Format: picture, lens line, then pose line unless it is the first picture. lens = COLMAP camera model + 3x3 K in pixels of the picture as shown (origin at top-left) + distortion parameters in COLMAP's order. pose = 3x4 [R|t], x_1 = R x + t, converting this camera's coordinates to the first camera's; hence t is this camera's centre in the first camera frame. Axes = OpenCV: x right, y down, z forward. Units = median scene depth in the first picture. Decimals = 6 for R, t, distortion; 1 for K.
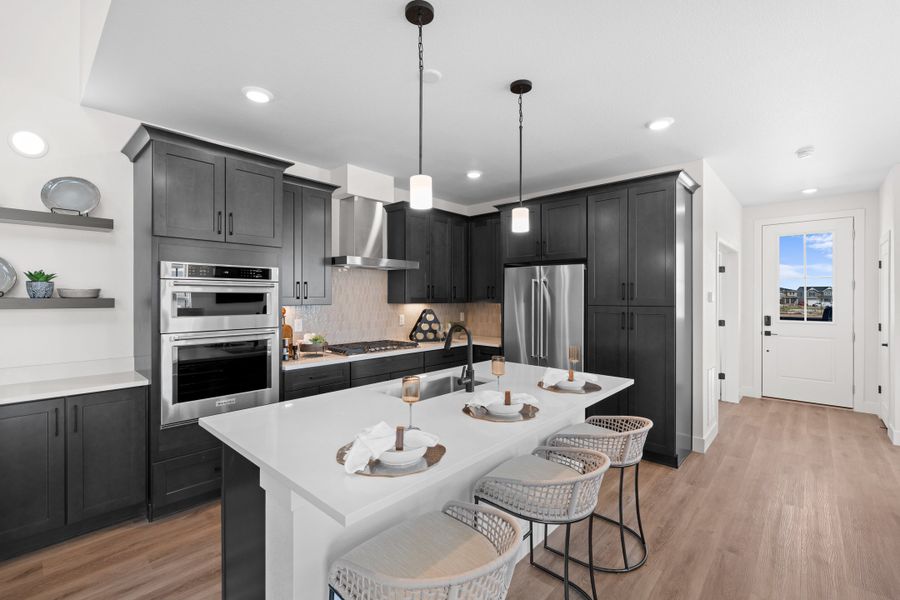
lens RADIAL K [[397.0, 0, 457.1], [0, 397.0, 299.4], [0, 0, 1]] dist [0.005476, -0.000534]
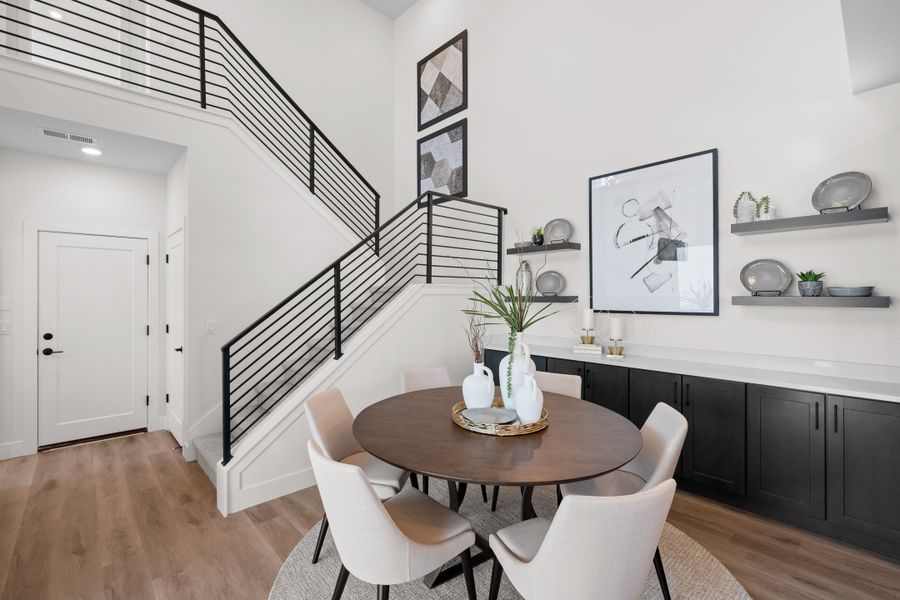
lens RADIAL K [[397.0, 0, 442.7], [0, 397.0, 297.6], [0, 0, 1]] dist [0.005476, -0.000534]
pose [[-0.103915, 0.004051, -0.994578, 0.079939], [-0.002635, 0.999987, 0.004348, -0.001475], [0.994583, 0.003073, -0.103903, 0.085852]]
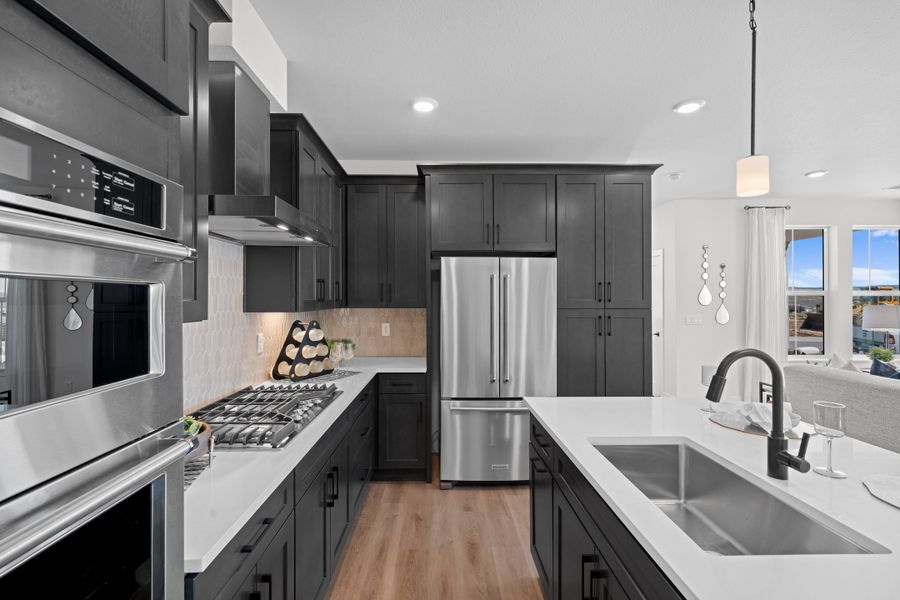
lens RADIAL K [[397.0, 0, 444.1], [0, 397.0, 298.1], [0, 0, 1]] dist [0.005476, -0.000534]
pose [[0.729933, -0.001839, 0.683516, -0.419783], [0.007682, 0.999955, -0.005513, -0.004361], [-0.683475, 0.009275, 0.729915, 0.584546]]
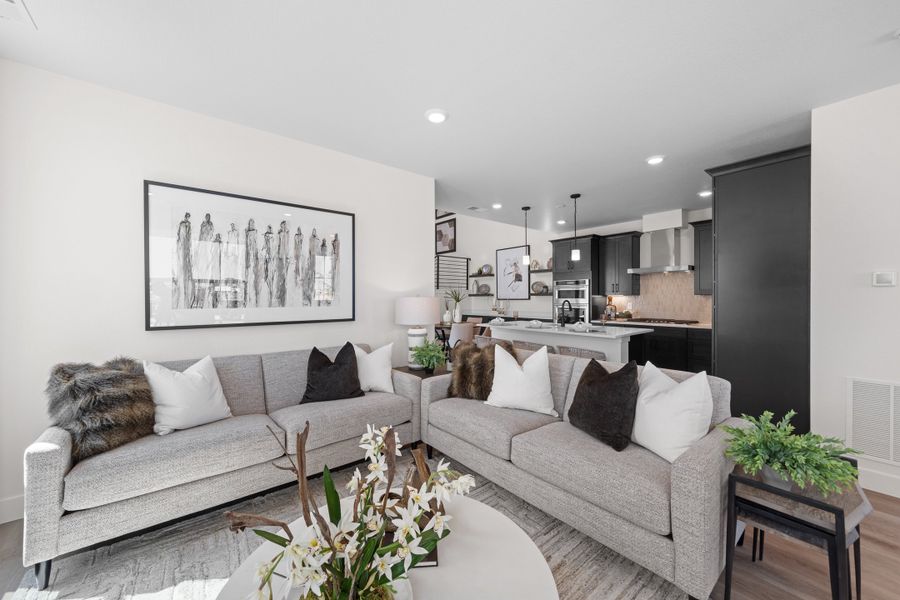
lens RADIAL K [[330.5, 0, 448.1], [0, 330.5, 299.5], [0, 0, 1]] dist [-0.013869, -0.000137]
pose [[-0.157439, 0.005041, -0.987516, 1.405623], [0.002564, 0.999986, 0.004696, 0.028256], [0.987525, -0.001792, -0.157450, 0.396074]]
